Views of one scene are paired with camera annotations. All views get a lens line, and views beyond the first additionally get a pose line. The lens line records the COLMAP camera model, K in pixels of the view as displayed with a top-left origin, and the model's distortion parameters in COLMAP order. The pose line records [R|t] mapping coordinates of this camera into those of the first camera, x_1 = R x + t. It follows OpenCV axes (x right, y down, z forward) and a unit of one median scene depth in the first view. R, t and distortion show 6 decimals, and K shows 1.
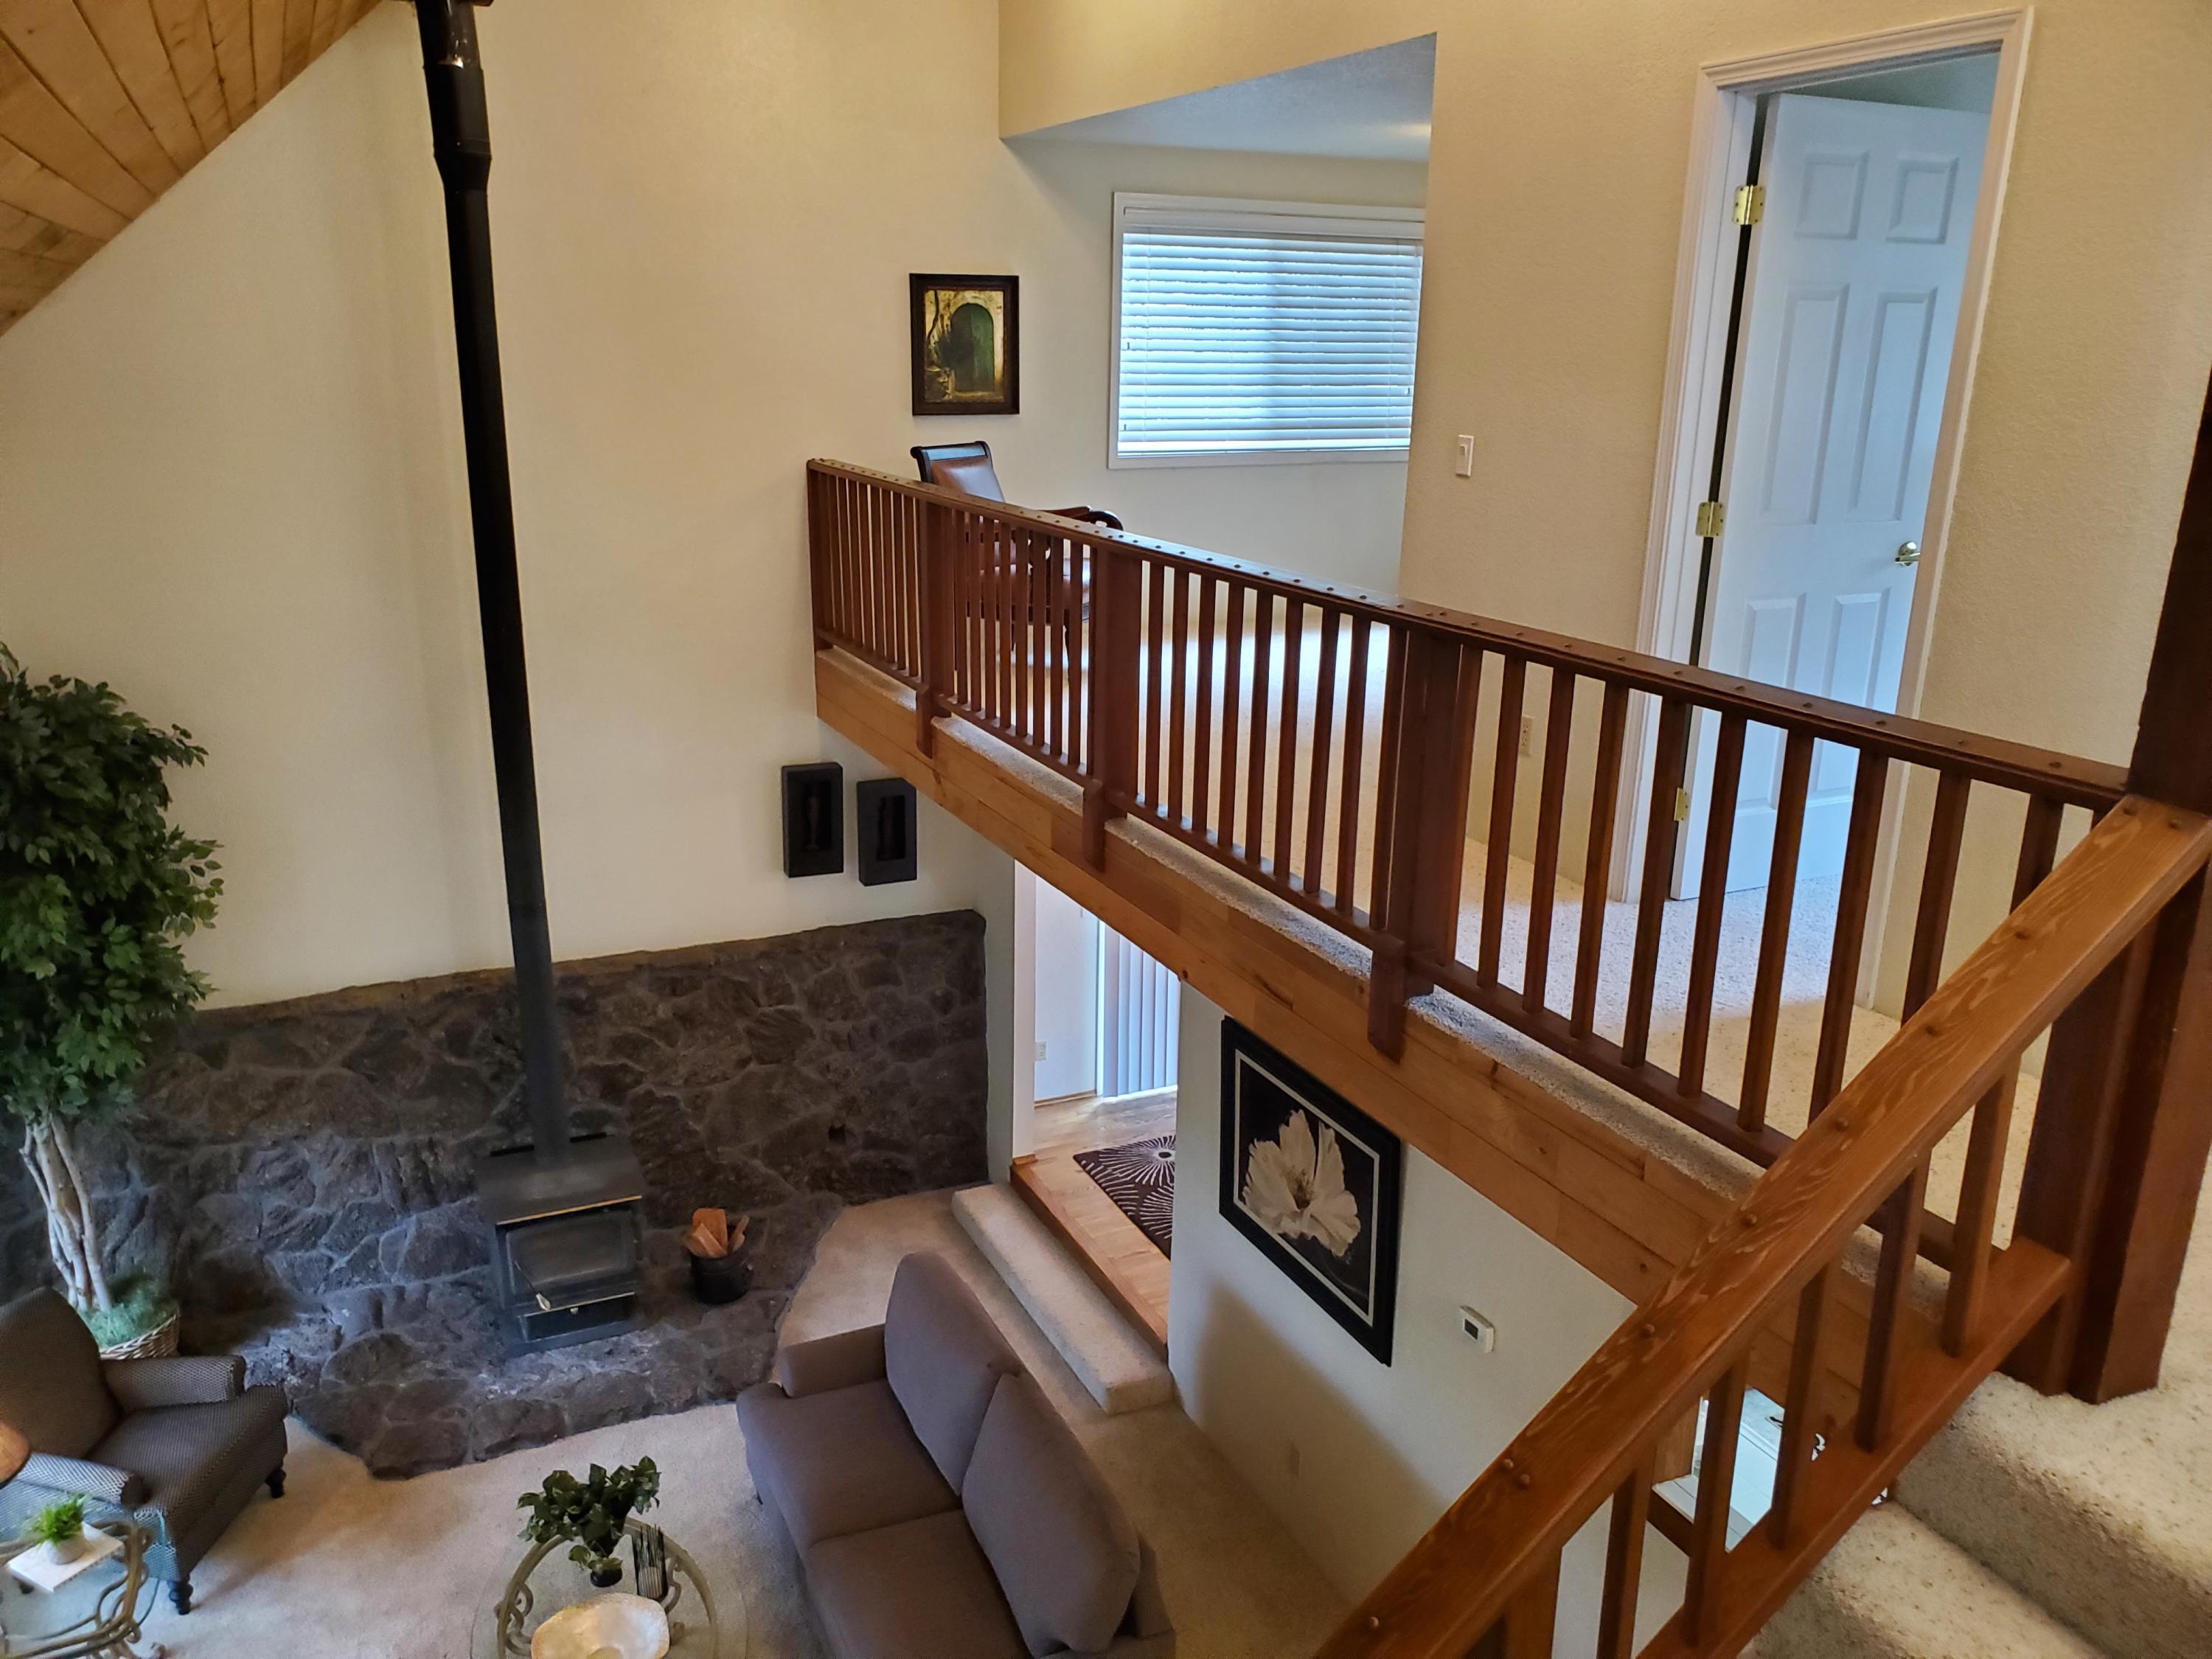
lens RADIAL K [[1664.9, 0, 1106.0], [0, 1664.9, 829.5], [0, 0, 1]] dist [0.050312, -0.036615]
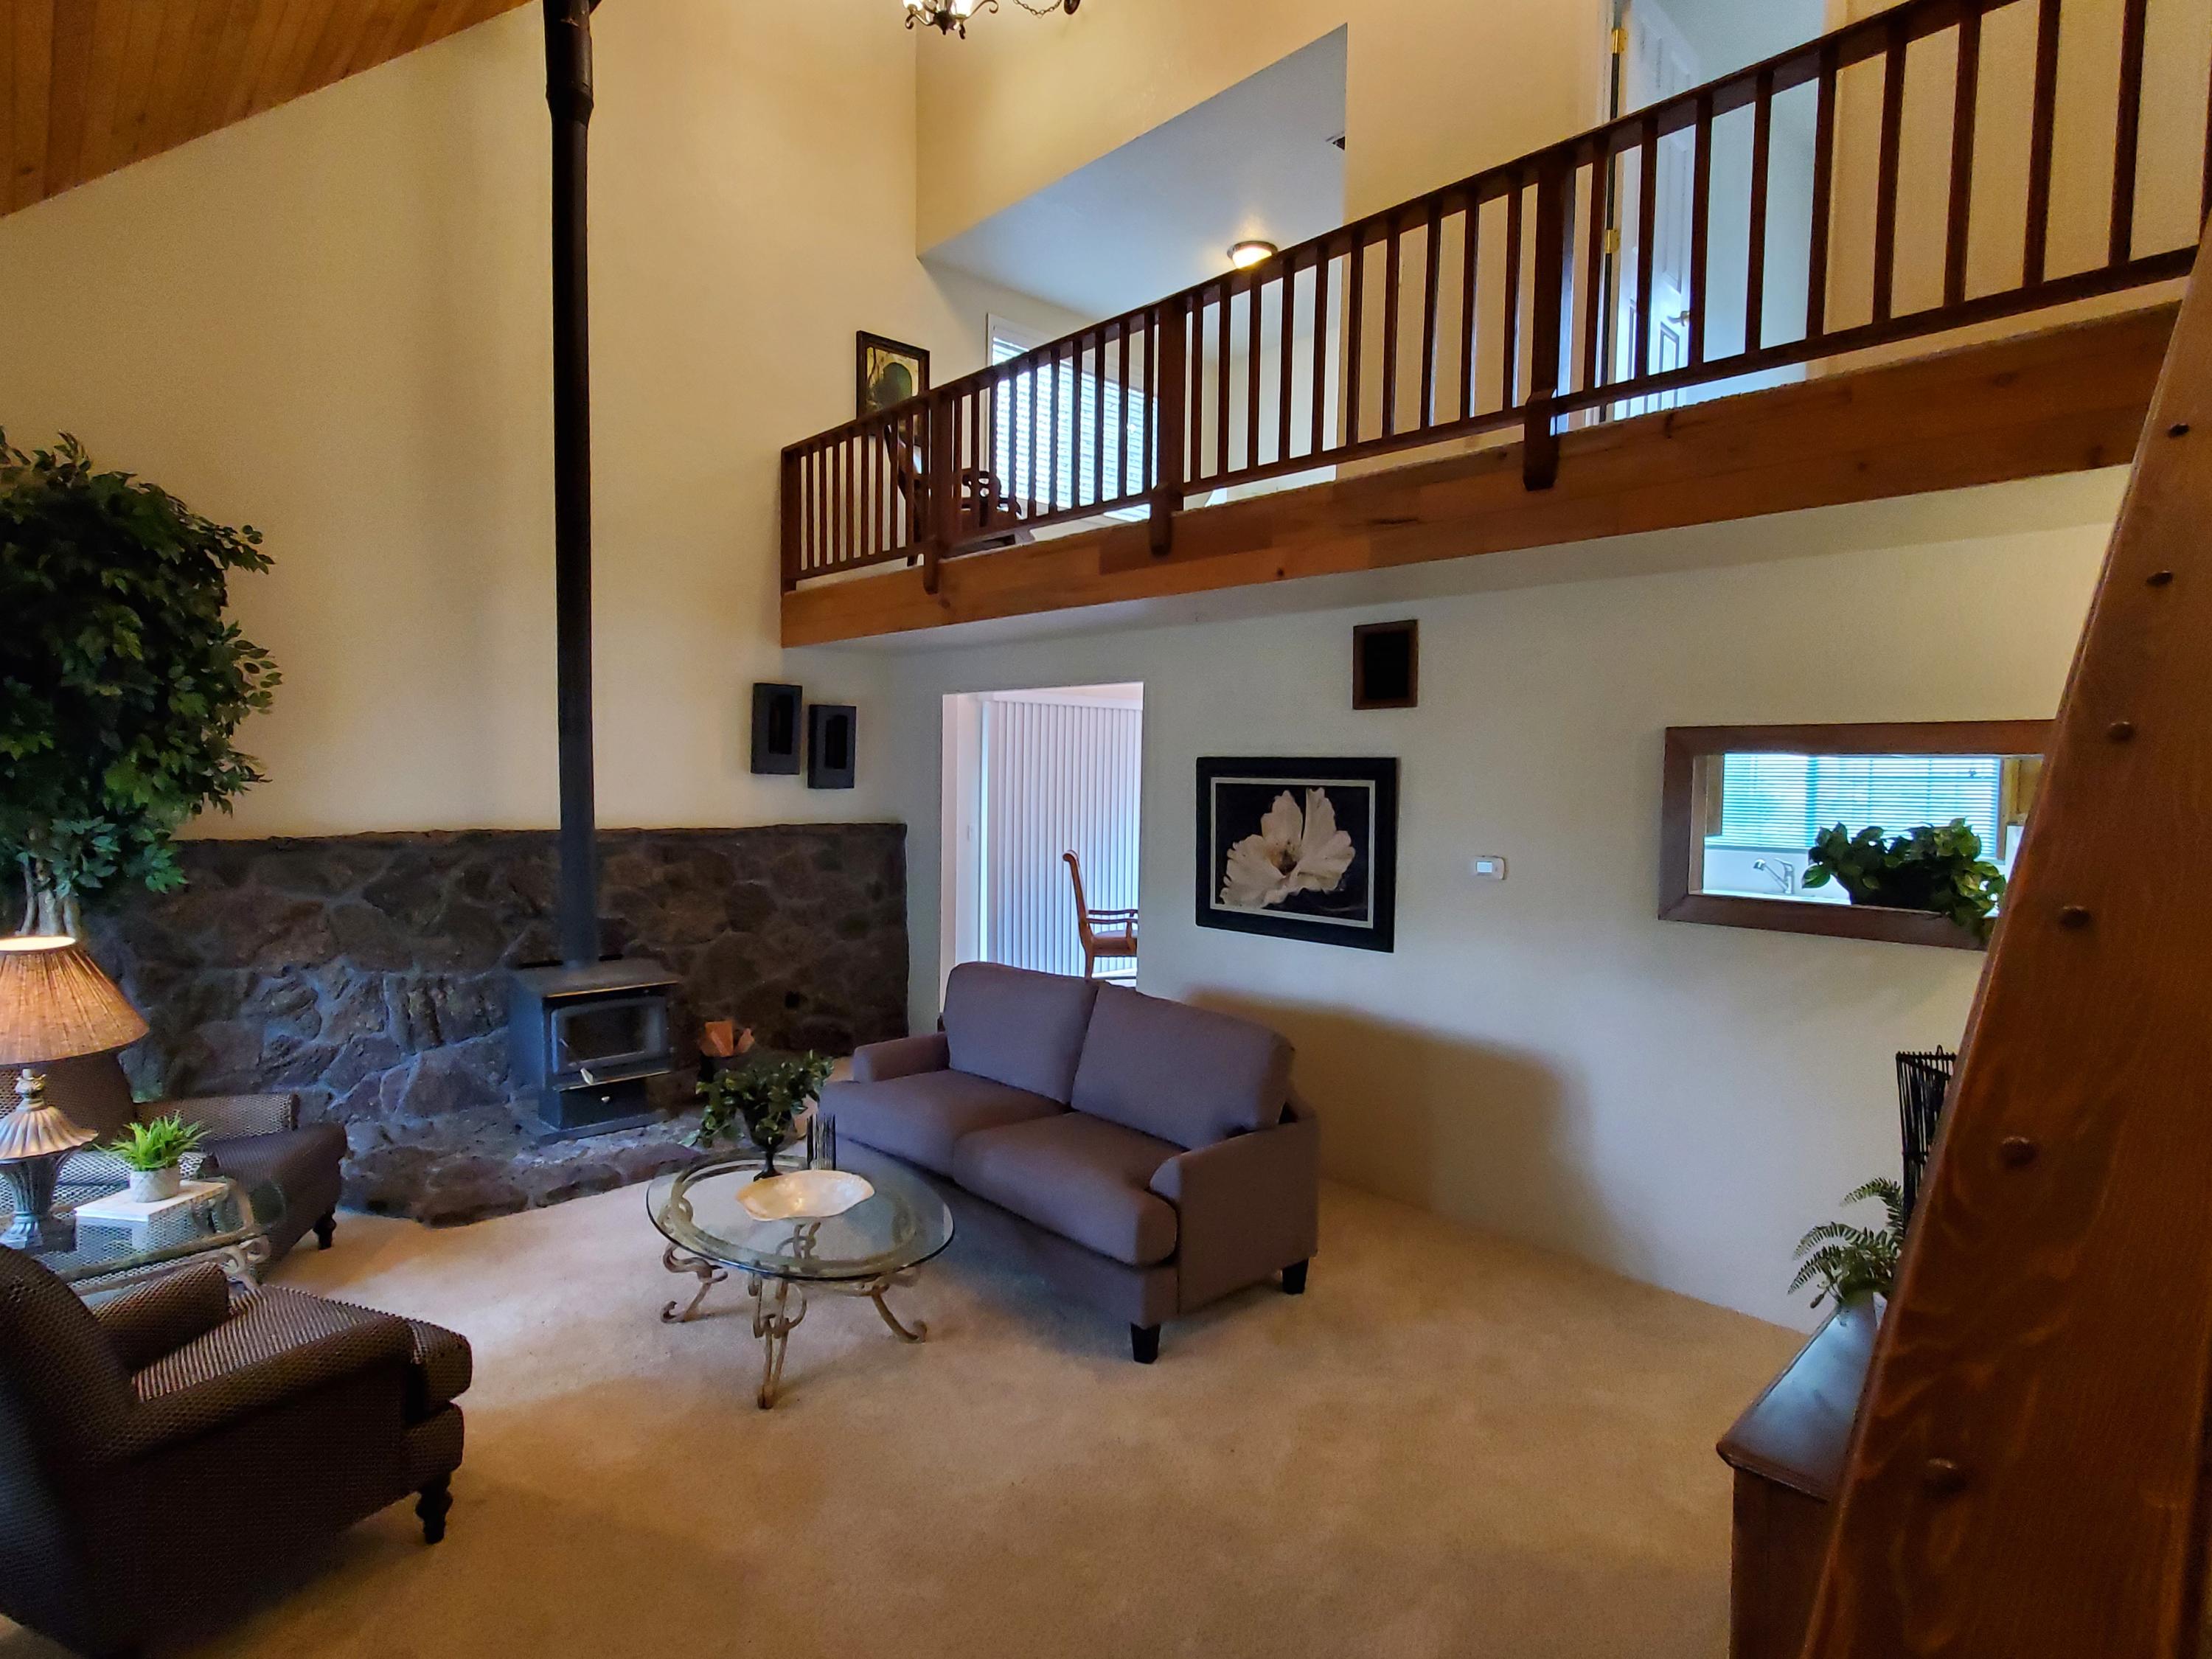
lens RADIAL K [[1130.2, 0, 1100.5], [0, 1130.2, 827.4], [0, 0, 1]] dist [0.003614, 0.001934]
pose [[0.949268, -0.015036, 0.314108, -0.232333], [0.087442, 0.972085, -0.217726, 0.292952], [-0.302066, 0.234146, 0.924084, 0.181582]]
